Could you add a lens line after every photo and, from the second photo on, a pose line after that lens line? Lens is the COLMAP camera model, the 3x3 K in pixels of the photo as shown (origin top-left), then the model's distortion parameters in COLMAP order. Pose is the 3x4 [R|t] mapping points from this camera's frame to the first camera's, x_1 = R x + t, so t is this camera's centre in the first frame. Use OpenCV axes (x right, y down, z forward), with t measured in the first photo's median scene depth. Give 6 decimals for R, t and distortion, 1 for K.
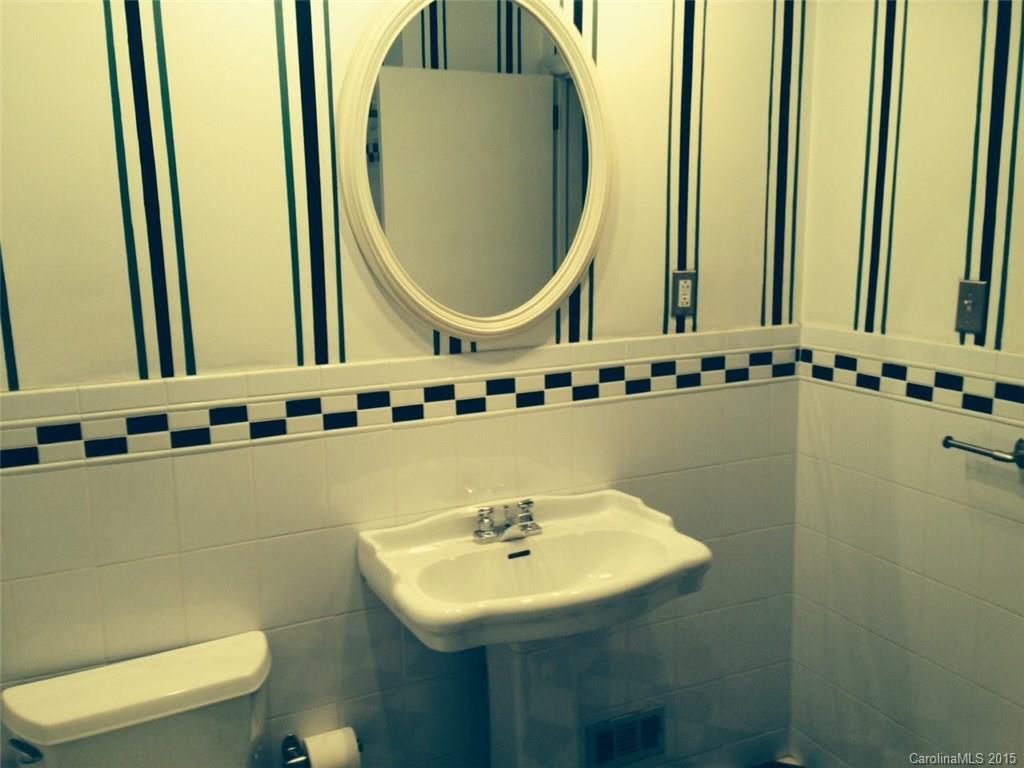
lens RADIAL K [[932.1, 0, 512.0], [0, 932.1, 384.0], [0, 0, 1]] dist [0.043342, -0.006320]
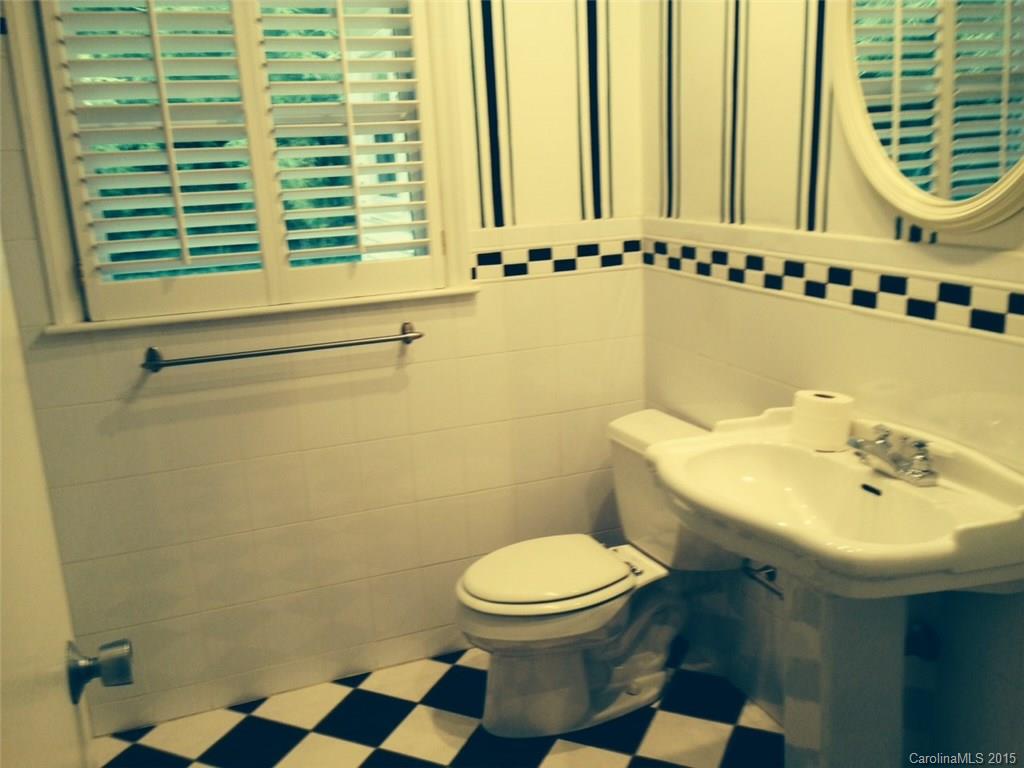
lens RADIAL K [[932.1, 0, 512.0], [0, 932.1, 384.0], [0, 0, 1]] dist [0.043342, -0.006320]
pose [[-0.119600, 0.254349, -0.959689, 0.837004], [-0.139433, 0.952744, 0.269885, -0.089743], [0.982982, 0.166091, -0.078484, 0.743761]]
